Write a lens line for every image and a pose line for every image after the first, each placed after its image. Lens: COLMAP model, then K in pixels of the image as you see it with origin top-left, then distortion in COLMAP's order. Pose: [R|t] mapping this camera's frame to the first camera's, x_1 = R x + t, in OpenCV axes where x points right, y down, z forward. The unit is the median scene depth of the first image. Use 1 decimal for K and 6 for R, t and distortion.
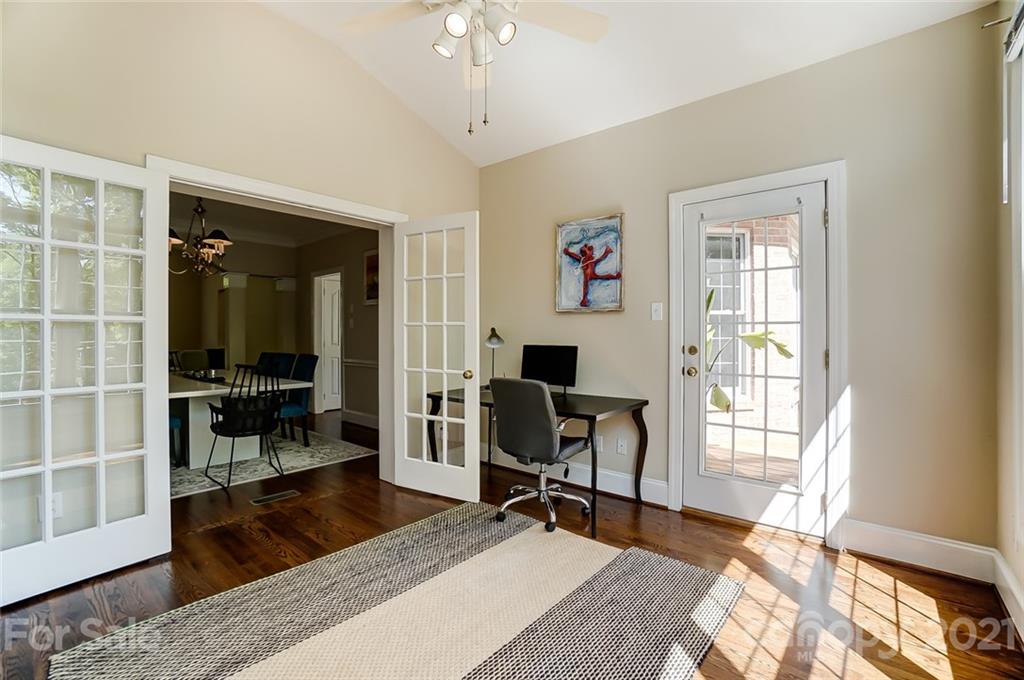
lens RADIAL K [[457.5, 0, 508.6], [0, 457.5, 335.0], [0, 0, 1]] dist [-0.052817, 0.015596]
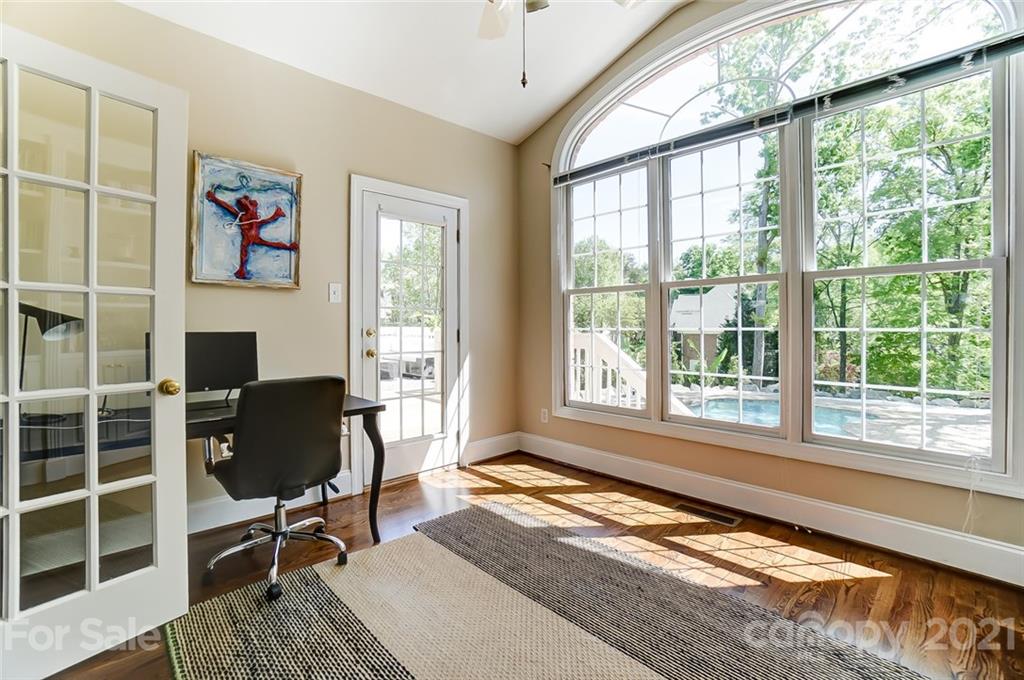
lens RADIAL K [[457.5, 0, 499.4], [0, 457.5, 330.2], [0, 0, 1]] dist [-0.052817, 0.015596]
pose [[0.117755, -0.012467, 0.992964, -0.539675], [0.007935, 0.999901, 0.011613, 0.016071], [-0.993011, 0.006512, 0.117843, 0.529577]]
